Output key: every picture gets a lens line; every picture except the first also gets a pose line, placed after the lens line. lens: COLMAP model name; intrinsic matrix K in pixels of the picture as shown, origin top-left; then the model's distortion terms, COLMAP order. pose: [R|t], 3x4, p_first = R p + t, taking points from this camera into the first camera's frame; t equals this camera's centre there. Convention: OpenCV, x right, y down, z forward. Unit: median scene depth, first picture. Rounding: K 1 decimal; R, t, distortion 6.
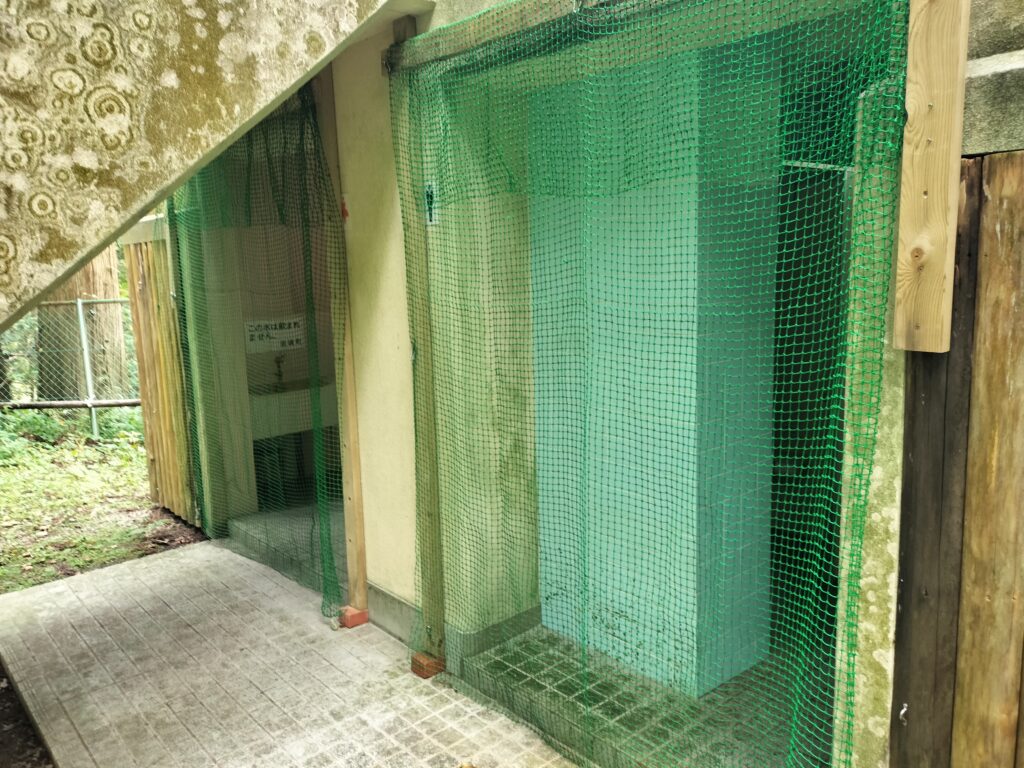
lens RADIAL K [[735.9, 0, 512.0], [0, 735.9, 384.0], [0, 0, 1]] dist [0.051528, -0.052874]
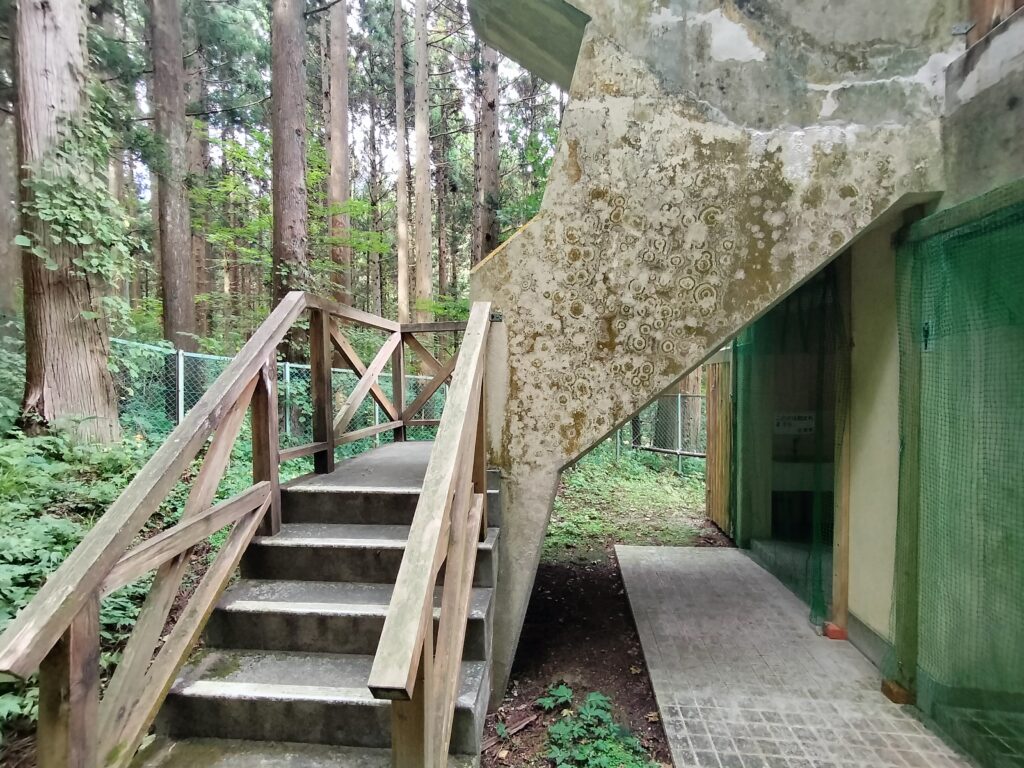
lens RADIAL K [[478.7, 0, 512.0], [0, 478.7, 384.0], [0, 0, 1]] dist [-0.018204, 0.011106]
pose [[0.650509, 0.031687, -0.758837, 0.054437], [-0.133311, 0.988382, -0.073007, 0.002168], [0.747707, 0.148653, 0.647175, -0.096861]]
